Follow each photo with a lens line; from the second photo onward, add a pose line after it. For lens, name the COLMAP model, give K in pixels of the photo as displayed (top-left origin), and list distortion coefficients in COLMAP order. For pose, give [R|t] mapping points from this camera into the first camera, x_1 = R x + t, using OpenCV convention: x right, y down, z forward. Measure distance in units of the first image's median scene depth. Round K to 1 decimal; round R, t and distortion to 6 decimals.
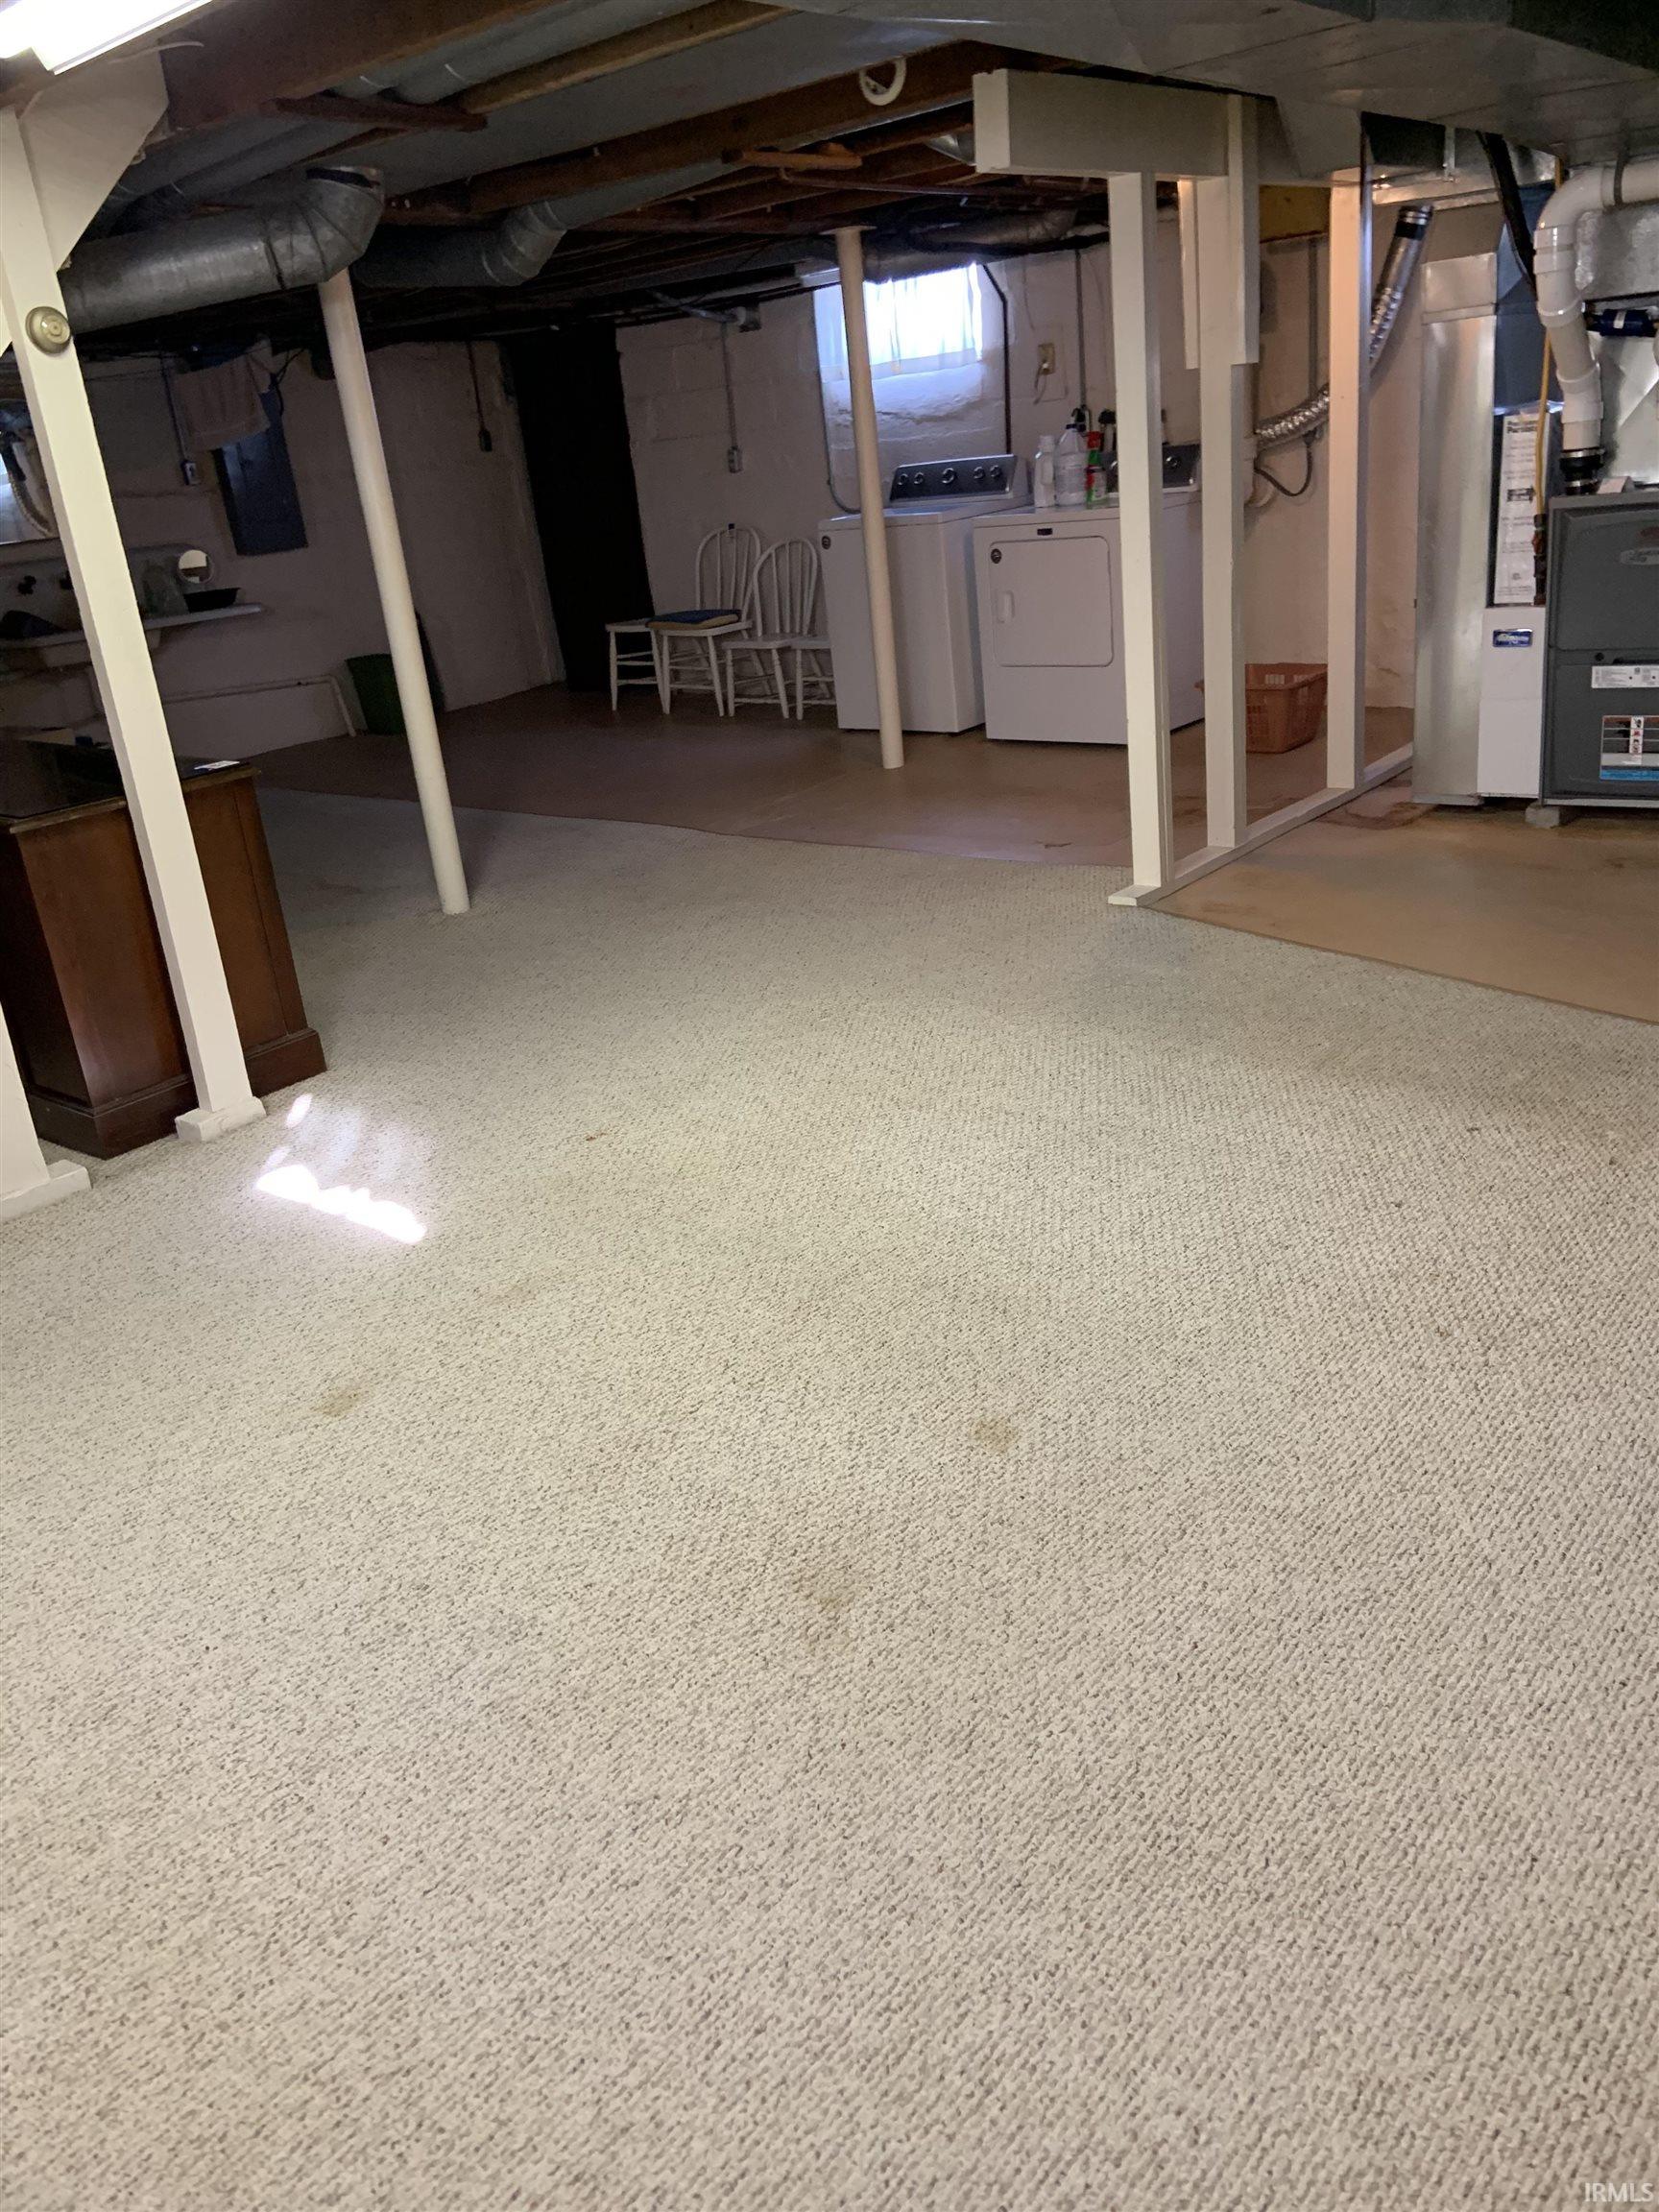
lens RADIAL K [[1668.8, 0, 825.9], [0, 1668.8, 1101.2], [0, 0, 1]] dist [0.112859, -0.137987]
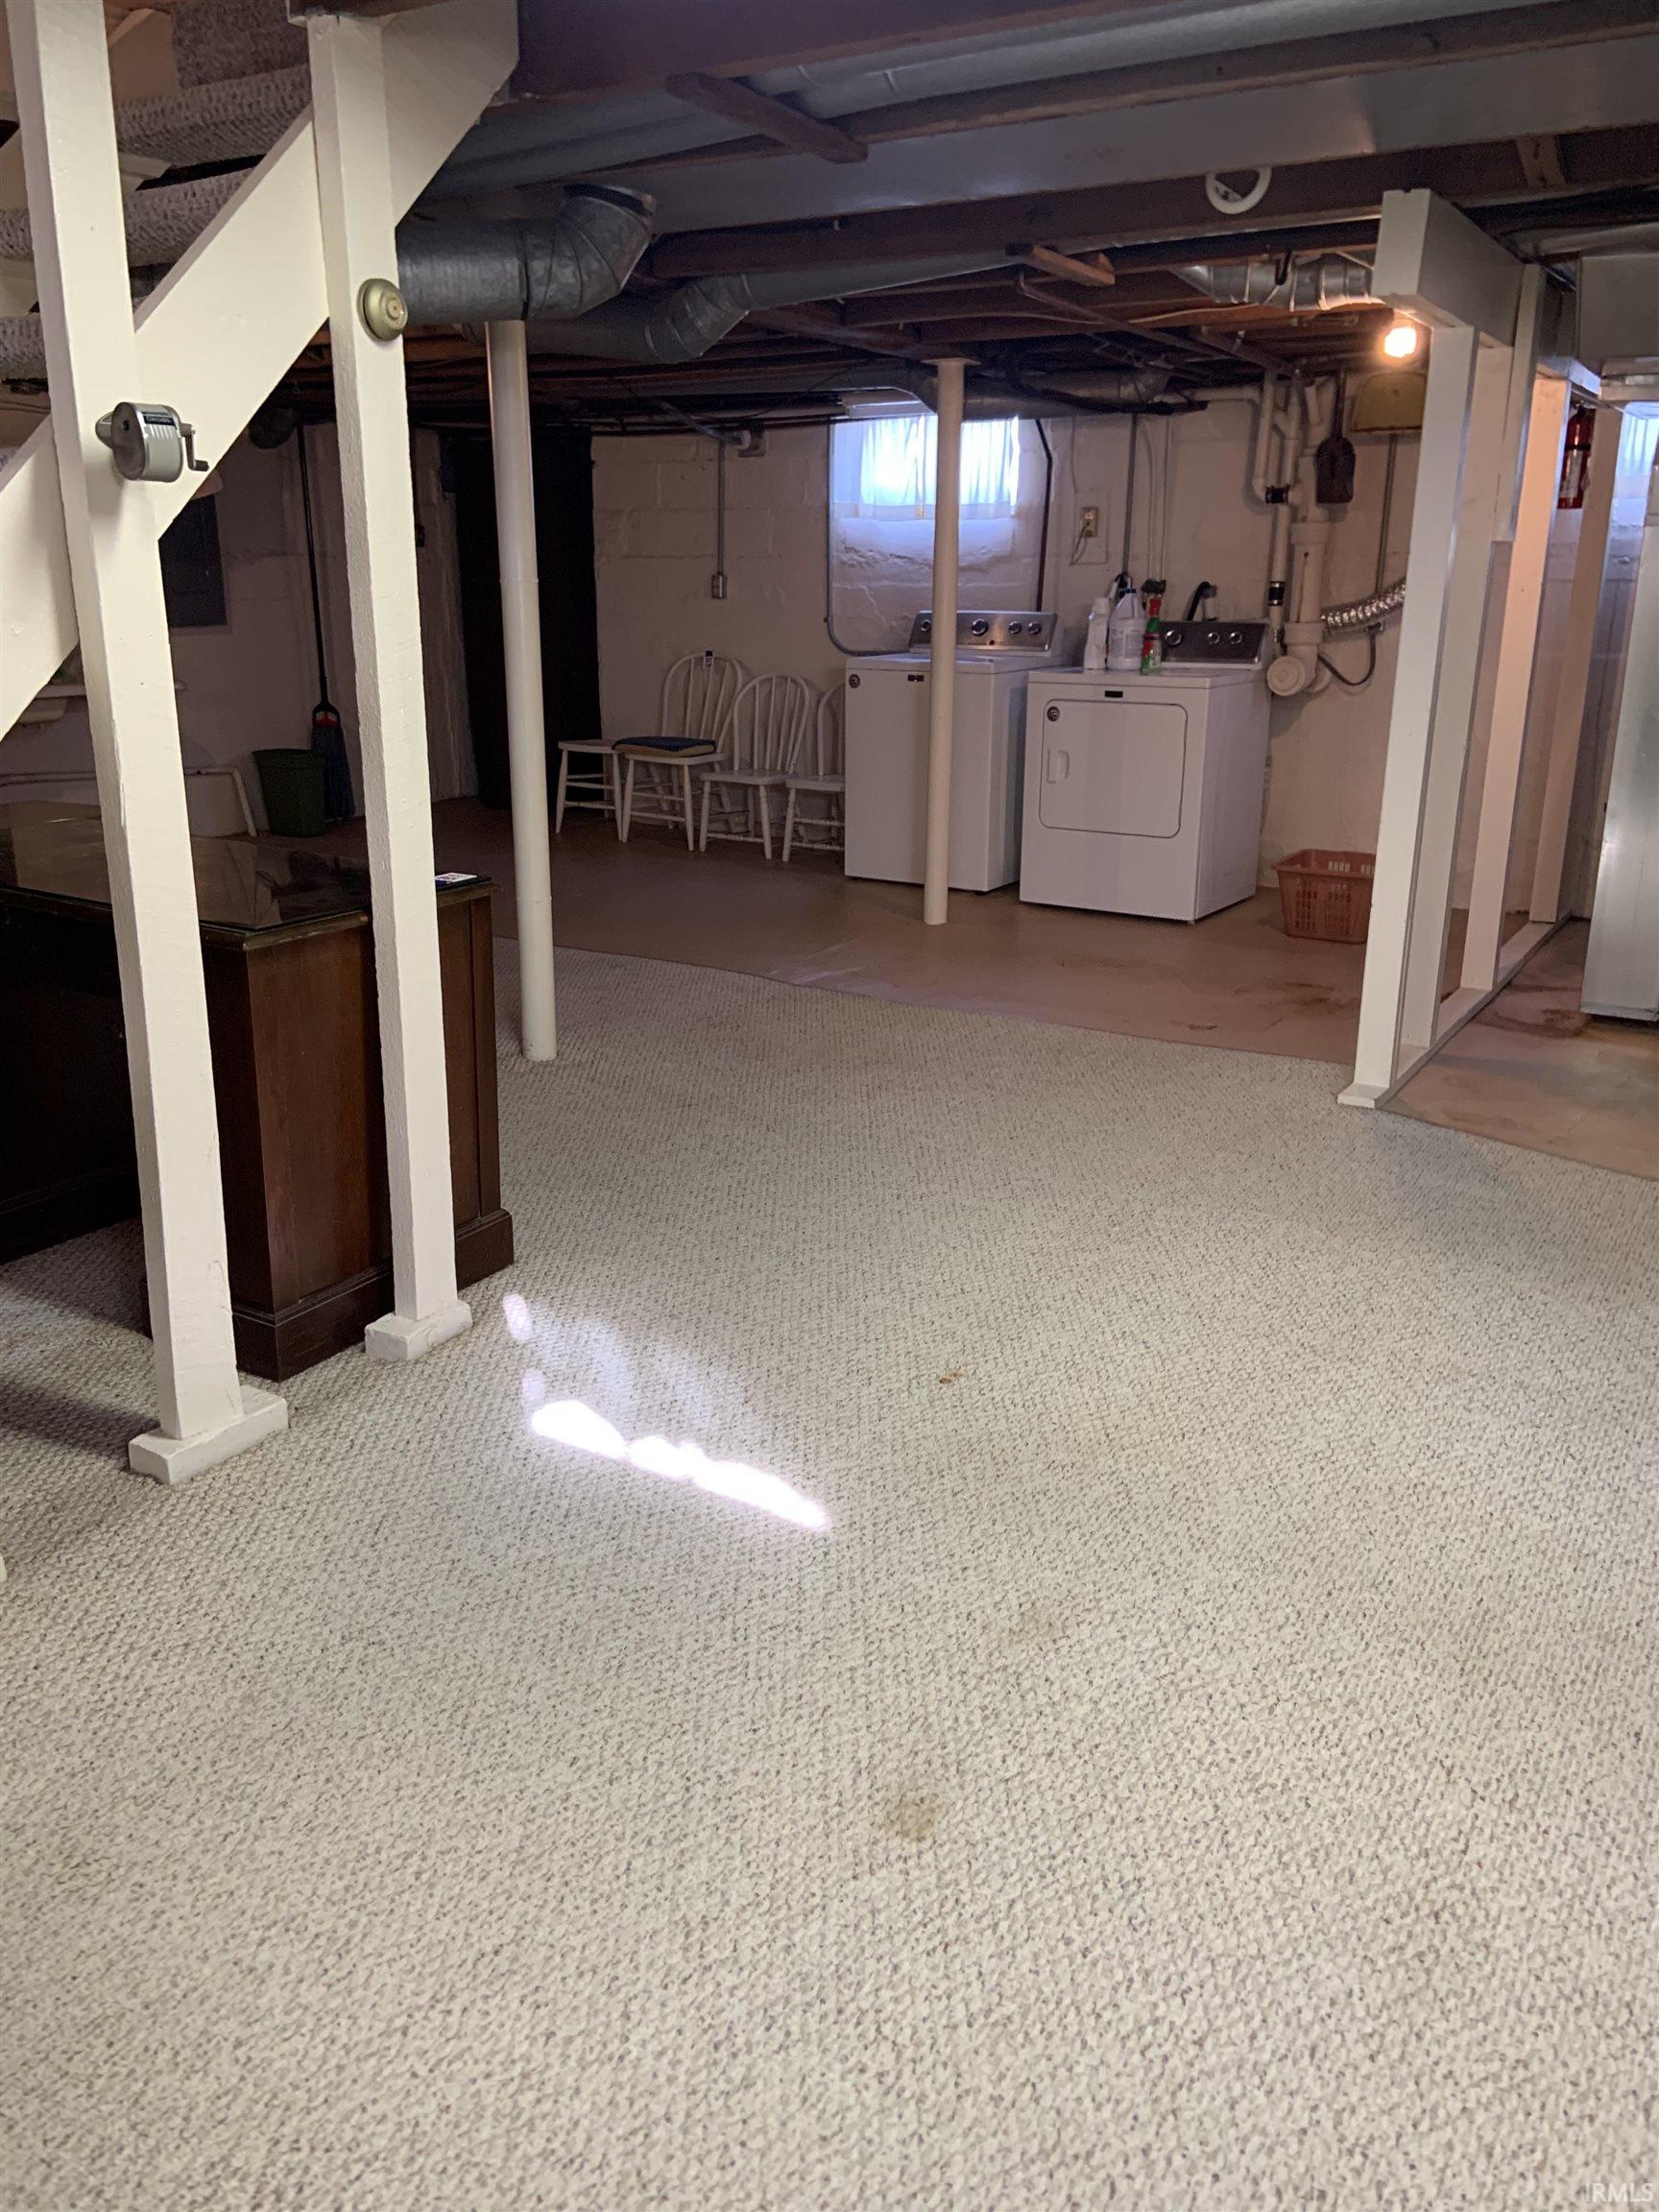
lens RADIAL K [[1668.8, 0, 825.4], [0, 1668.8, 1099.3], [0, 0, 1]] dist [0.112859, -0.137987]
pose [[0.983325, 0.061970, 0.170971, -0.256575], [-0.047587, 0.995073, -0.086982, -0.028877], [-0.175519, 0.077395, 0.981429, 0.166879]]
